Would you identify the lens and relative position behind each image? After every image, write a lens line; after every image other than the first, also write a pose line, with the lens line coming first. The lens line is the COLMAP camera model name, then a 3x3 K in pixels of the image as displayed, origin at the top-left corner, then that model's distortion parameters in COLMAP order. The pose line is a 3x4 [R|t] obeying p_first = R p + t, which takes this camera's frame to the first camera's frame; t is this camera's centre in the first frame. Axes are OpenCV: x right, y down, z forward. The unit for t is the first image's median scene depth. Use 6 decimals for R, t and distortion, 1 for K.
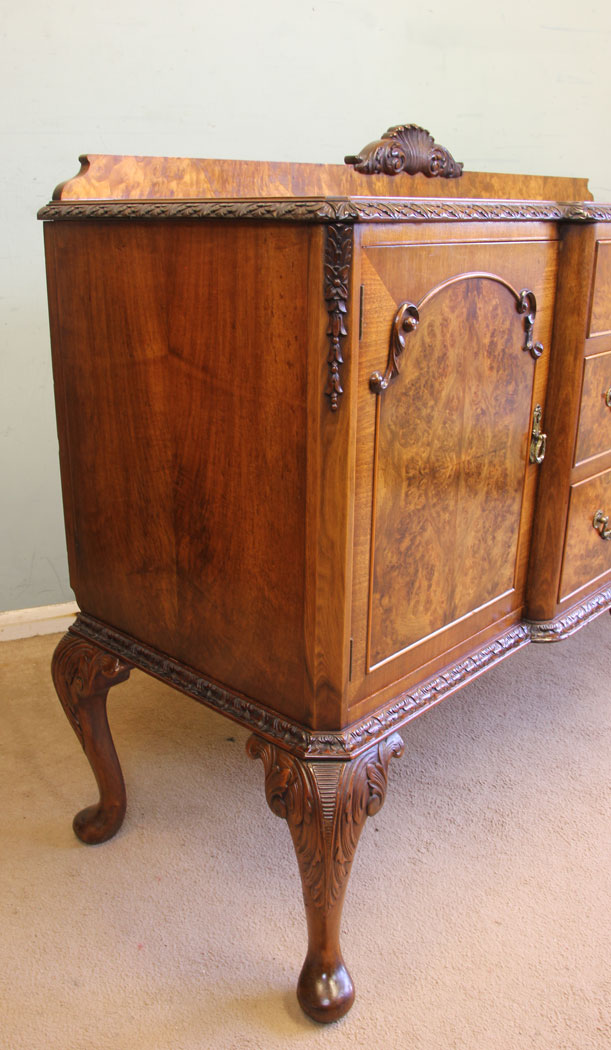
lens RADIAL K [[921.8, 0, 264.4], [0, 921.8, 516.7], [0, 0, 1]] dist [-0.097974, 0.039196]
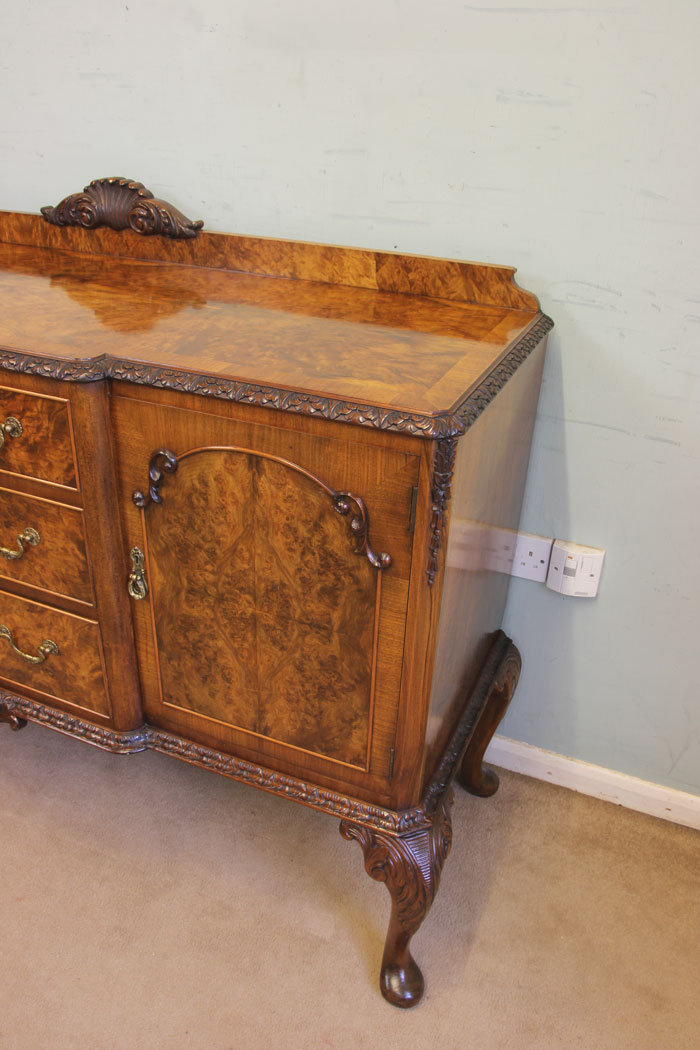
lens RADIAL K [[845.1, 0, 363.0], [0, 845.1, 530.7], [0, 0, 1]] dist [-0.135472, 0.106004]
pose [[0.377701, 0.463793, -0.801398, 1.632387], [-0.338318, 0.874791, 0.346817, -0.719206], [0.861907, 0.140134, 0.487319, 1.236810]]
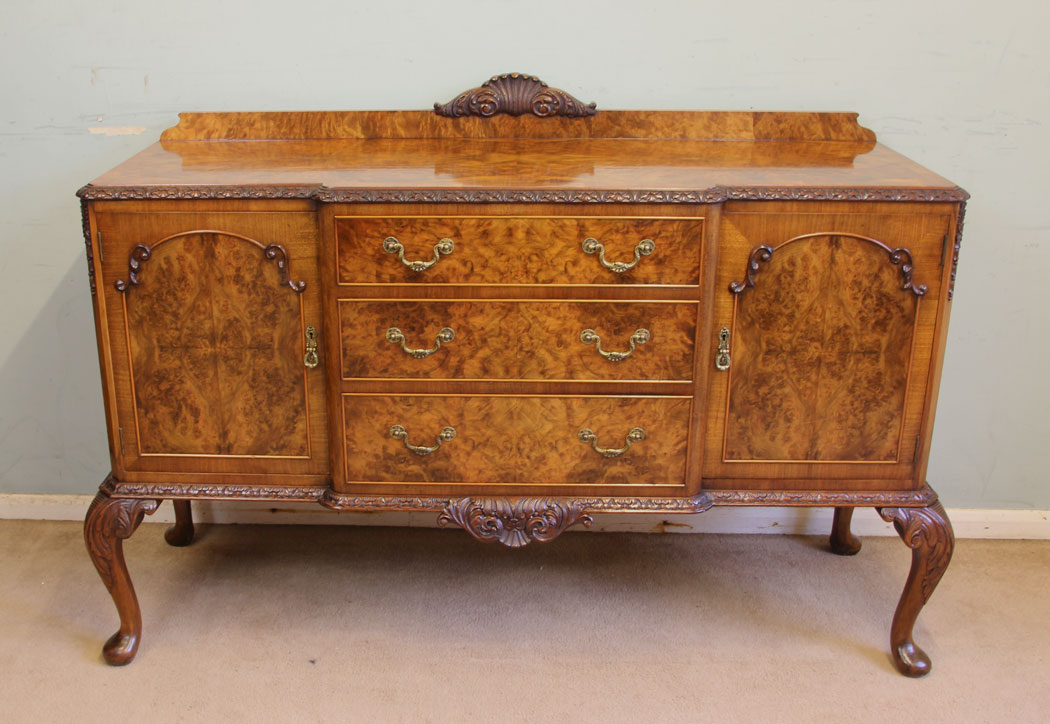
lens RADIAL K [[1194.7, 0, 421.5], [0, 1194.7, 323.7], [0, 0, 1]] dist [-0.128866, 0.000000]
pose [[0.658259, 0.226997, -0.717752, 1.777463], [-0.232348, 0.968166, 0.093104, -0.347776], [0.716037, 0.105482, 0.690046, -0.120343]]
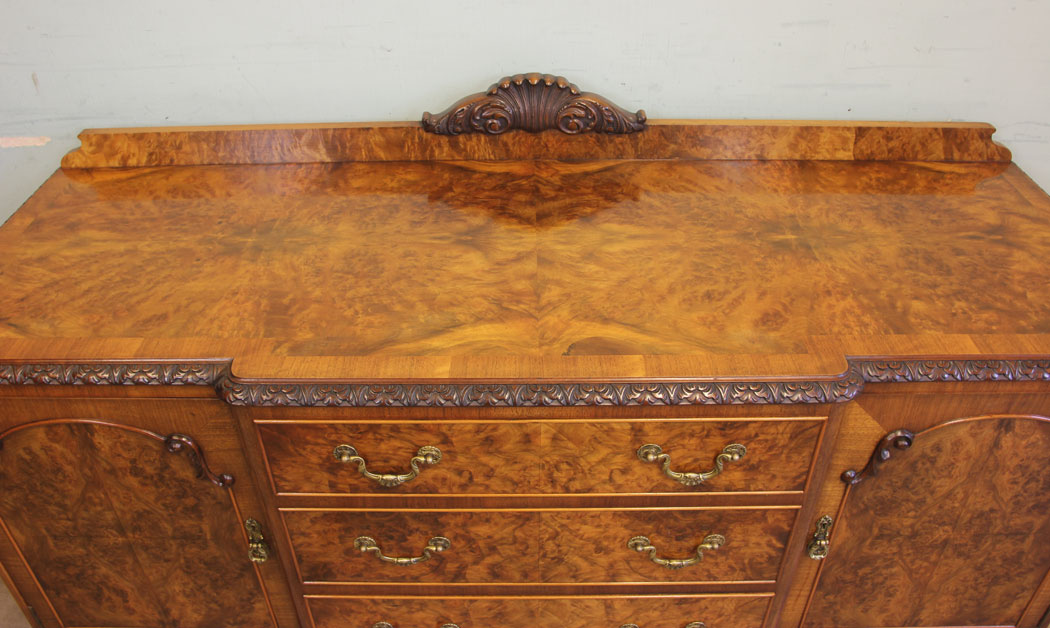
lens RADIAL K [[847.2, 0, 514.5], [0, 847.2, 279.4], [0, 0, 1]] dist [-0.137875, 0.112433]
pose [[0.698700, 0.402461, -0.591475, 0.965649], [-0.220810, 0.907710, 0.356799, -0.771838], [0.680486, -0.118692, 0.723084, 0.611210]]
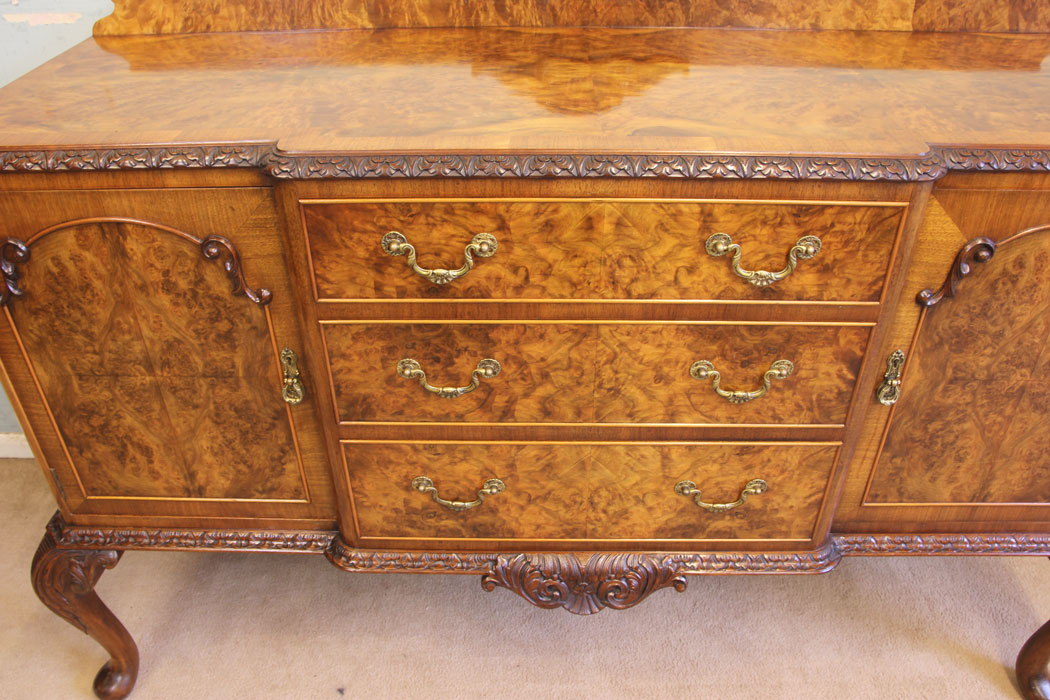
lens RADIAL K [[845.1, 0, 512.4], [0, 845.1, 354.2], [0, 0, 1]] dist [-0.135472, 0.106004]
pose [[0.686017, 0.410660, -0.600616, 1.013491], [-0.225911, 0.904915, 0.360685, -0.496917], [0.691625, -0.111750, 0.713559, 0.583804]]
